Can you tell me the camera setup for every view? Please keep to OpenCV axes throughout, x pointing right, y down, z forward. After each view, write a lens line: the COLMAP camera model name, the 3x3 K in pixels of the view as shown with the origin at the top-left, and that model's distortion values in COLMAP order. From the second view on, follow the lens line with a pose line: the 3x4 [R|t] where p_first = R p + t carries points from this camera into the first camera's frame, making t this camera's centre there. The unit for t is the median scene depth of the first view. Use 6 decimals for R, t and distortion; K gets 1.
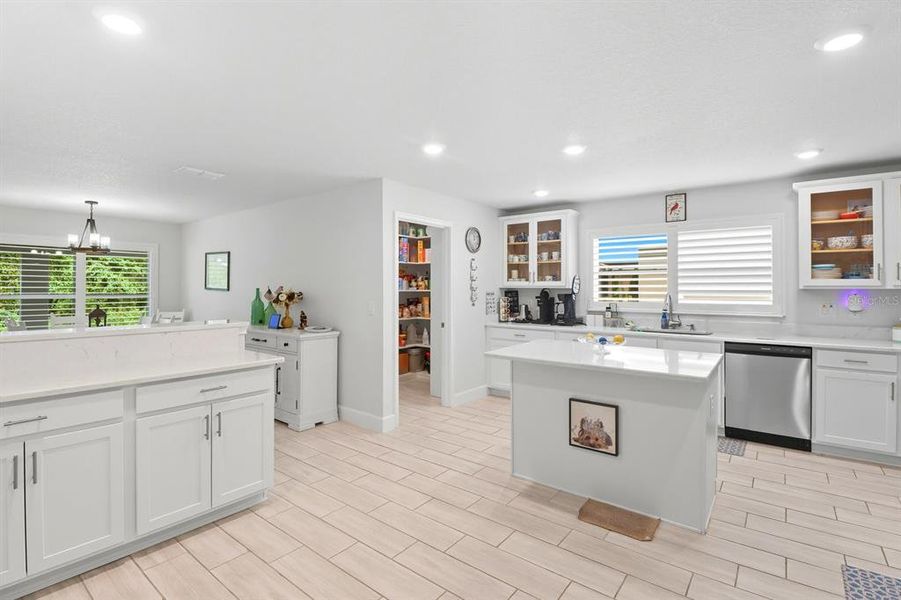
lens RADIAL K [[429.2, 0, 448.3], [0, 429.2, 288.8], [0, 0, 1]] dist [0.000576, -0.009431]
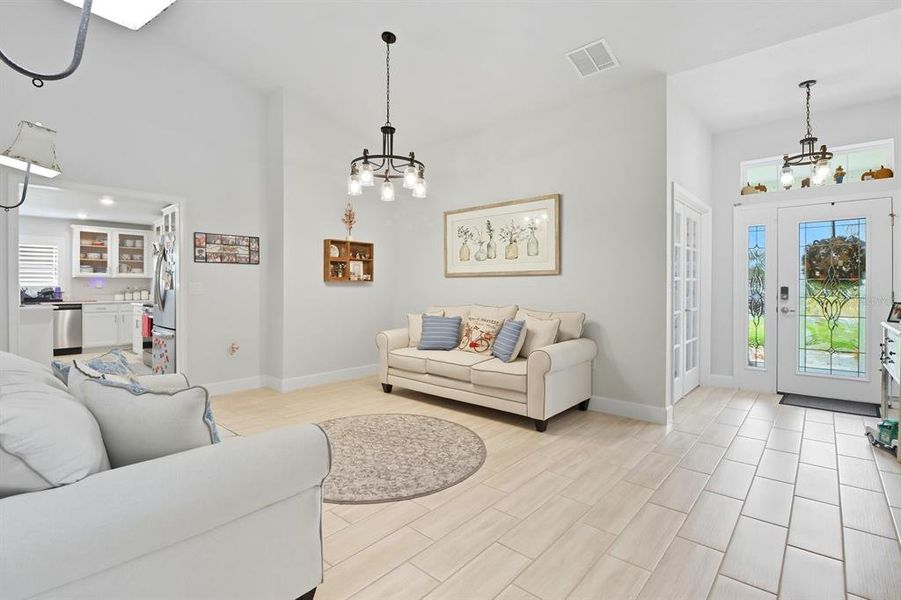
lens RADIAL K [[419.9, 0, 450.3], [0, 419.9, 287.3], [0, 0, 1]] dist [0.000219, -0.014565]
pose [[0.052065, -0.001562, 0.998642, -0.909132], [-0.000382, 0.999999, 0.001584, 0.038993], [-0.998644, -0.000464, 0.052064, -0.761073]]
